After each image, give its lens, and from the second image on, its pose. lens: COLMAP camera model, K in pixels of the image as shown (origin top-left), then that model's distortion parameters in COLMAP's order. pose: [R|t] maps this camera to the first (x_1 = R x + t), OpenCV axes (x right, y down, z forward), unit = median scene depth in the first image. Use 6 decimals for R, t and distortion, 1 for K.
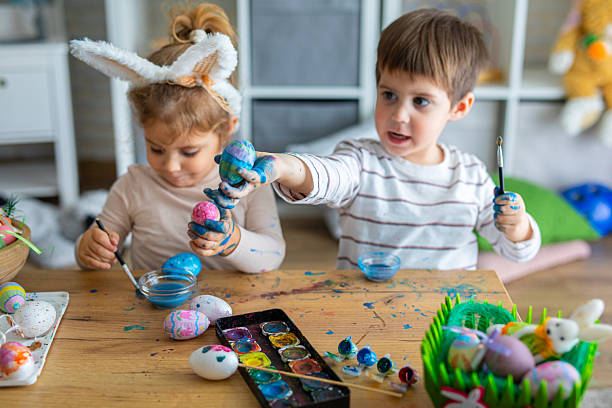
lens RADIAL K [[851.6, 0, 304.2], [0, 851.6, 203.8], [0, 0, 1]] dist [0.001454, 0.000000]
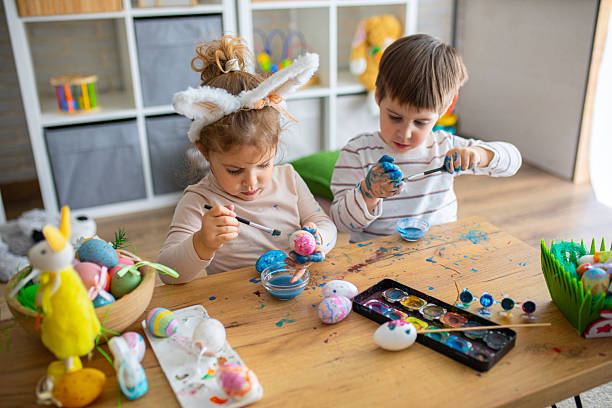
lens RADIAL K [[583.8, 0, 305.6], [0, 583.8, 192.8], [0, 0, 1]] dist [-0.020334, 0.000000]
pose [[0.915076, -0.165634, 0.367698, -0.400301], [0.152547, 0.986183, 0.064601, -0.068772], [-0.373317, -0.003024, 0.927699, 0.233814]]
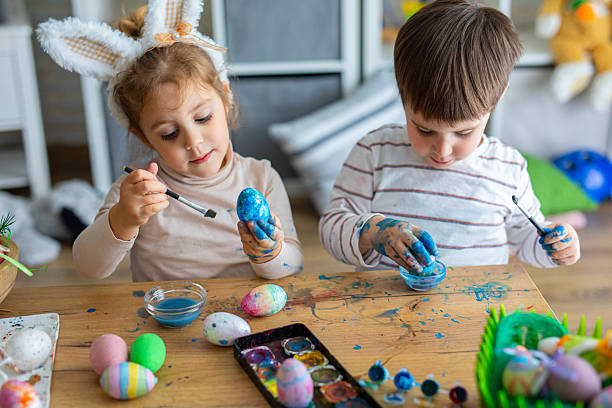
lens RADIAL K [[851.6, 0, 306.3], [0, 851.6, 205.6], [0, 0, 1]] dist [0.001454, 0.000000]
pose [[0.997977, -0.045280, 0.044636, -0.053640], [0.043204, 0.997987, 0.046424, -0.042250], [-0.046648, -0.044402, 0.997924, 0.083087]]
